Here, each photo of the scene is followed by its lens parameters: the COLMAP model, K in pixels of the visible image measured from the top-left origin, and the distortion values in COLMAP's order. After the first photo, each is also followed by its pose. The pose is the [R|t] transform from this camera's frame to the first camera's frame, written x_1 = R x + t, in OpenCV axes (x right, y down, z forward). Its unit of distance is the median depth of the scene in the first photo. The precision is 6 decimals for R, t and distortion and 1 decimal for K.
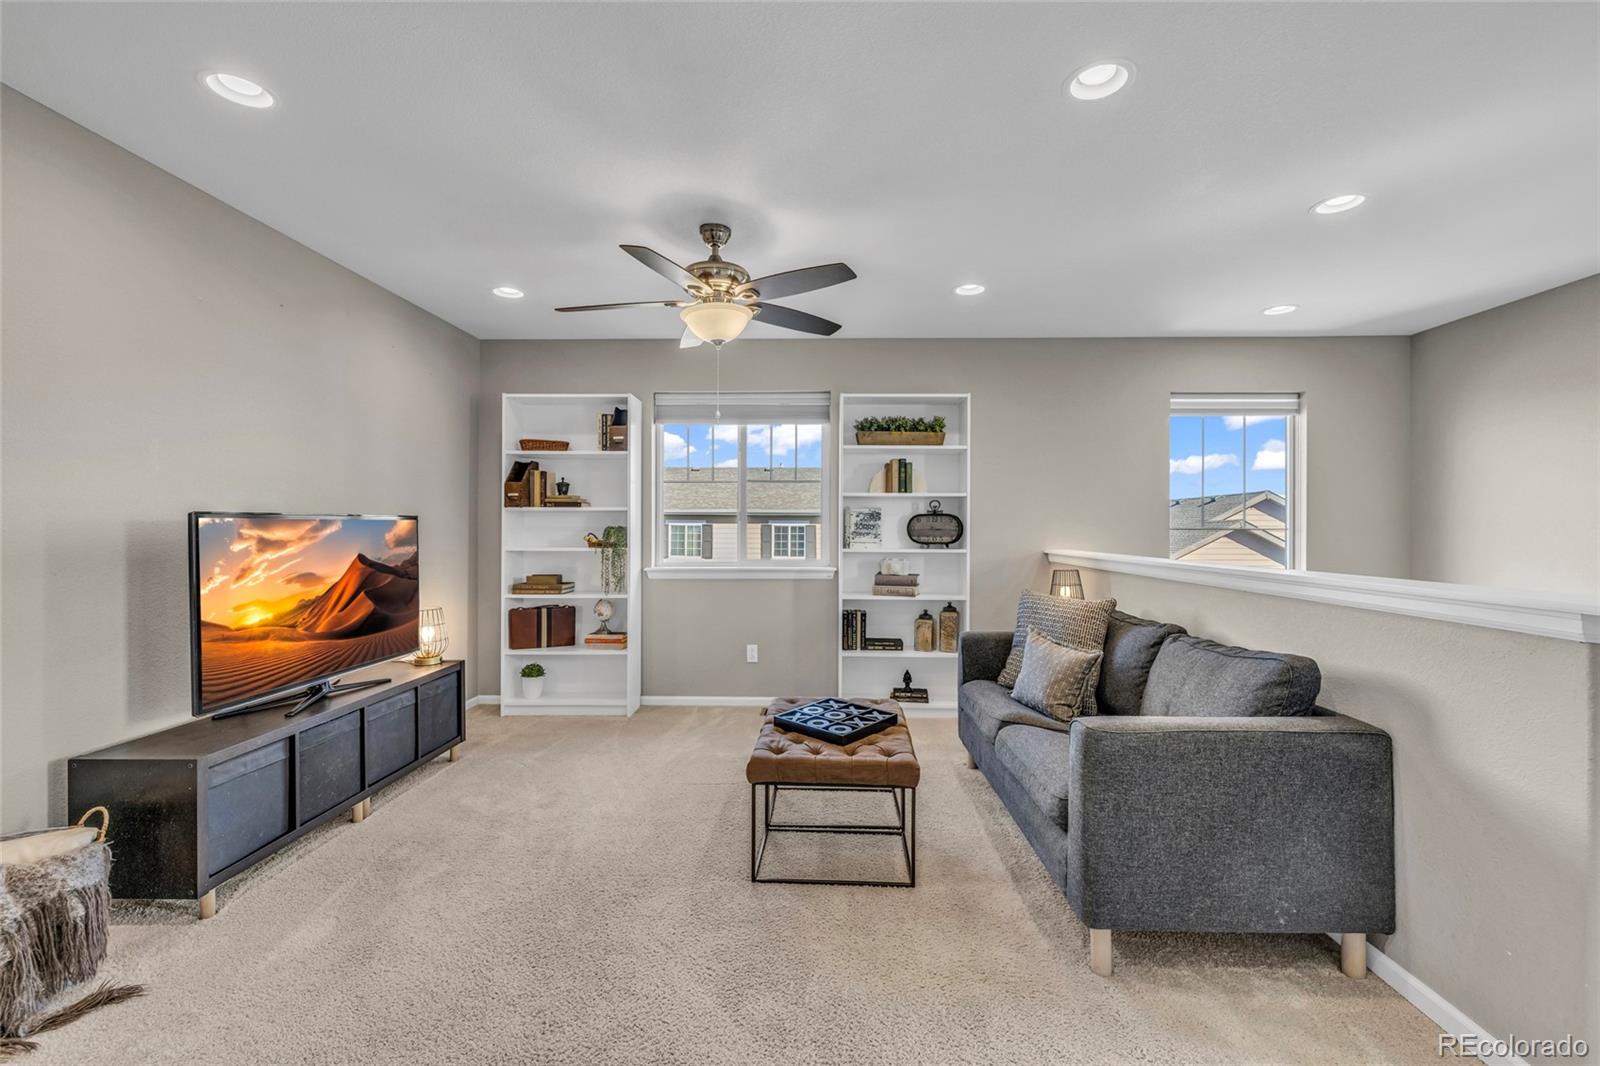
lens RADIAL K [[672.4, 0, 795.0], [0, 672.4, 529.7], [0, 0, 1]] dist [0.001415, 0.000156]
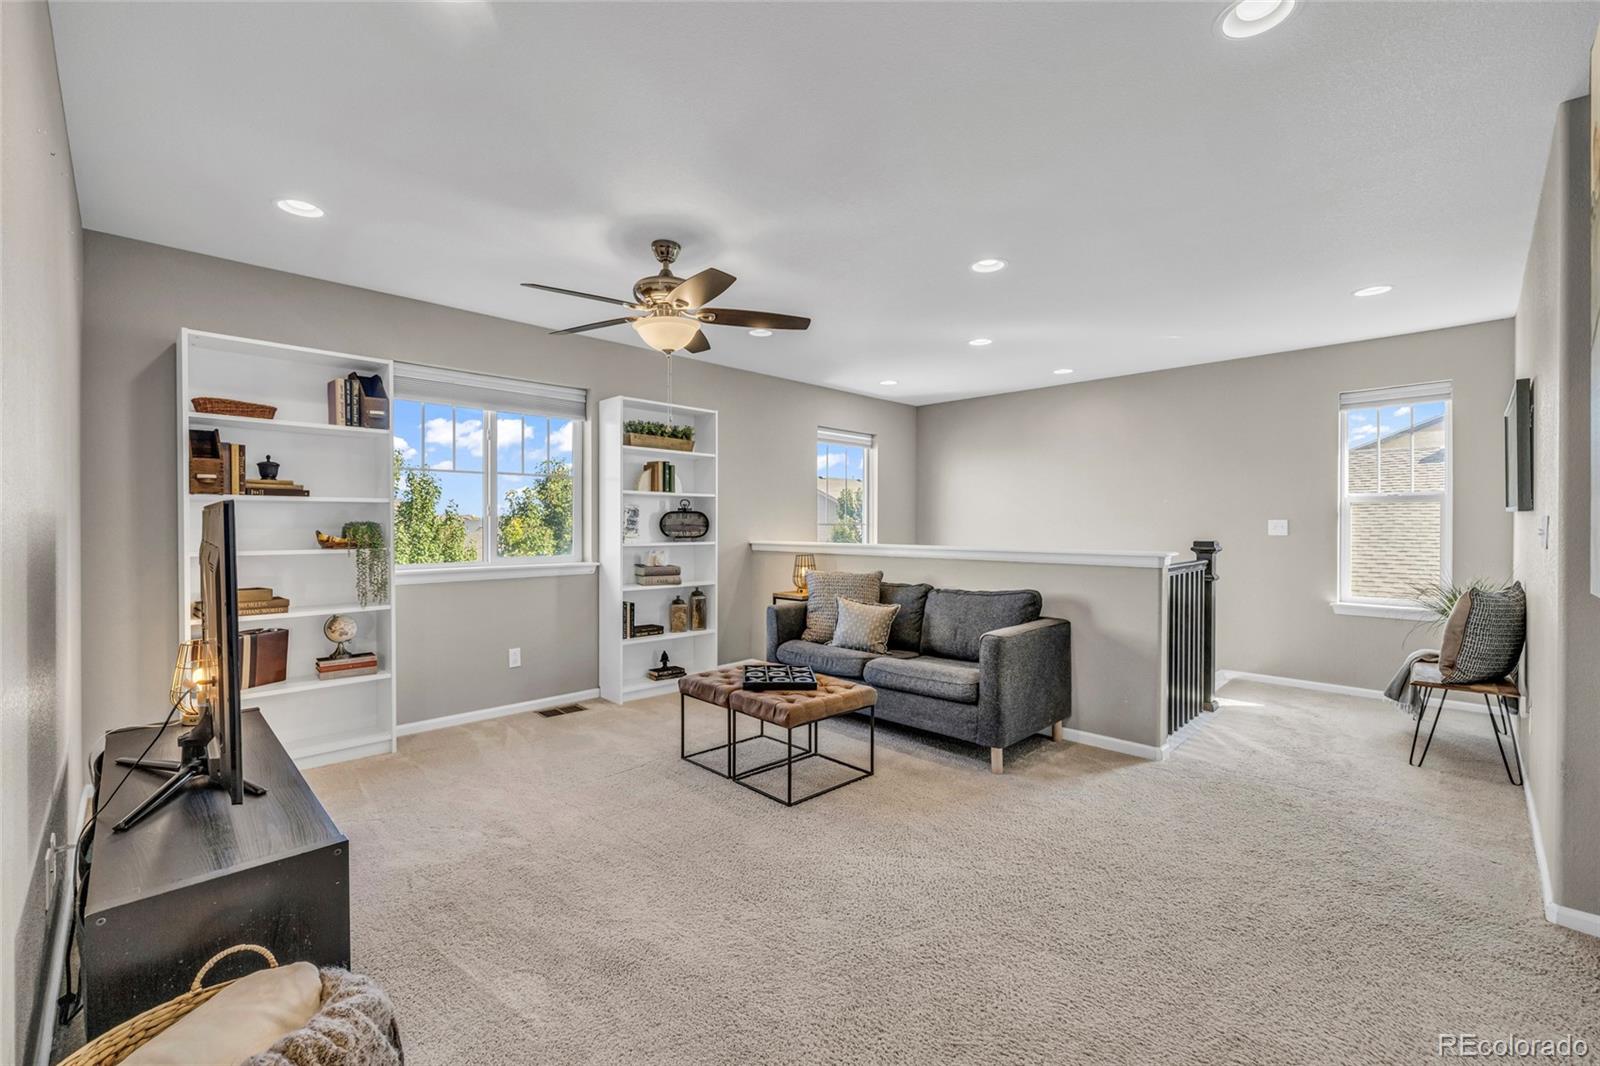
lens RADIAL K [[677.5, 0, 809.0], [0, 677.5, 533.3], [0, 0, 1]] dist [-0.000217, -0.000467]
pose [[0.683987, -0.010843, 0.729413, -0.490964], [0.001783, 0.999911, 0.013192, -0.000942], [-0.729492, -0.007723, 0.683946, 0.059718]]
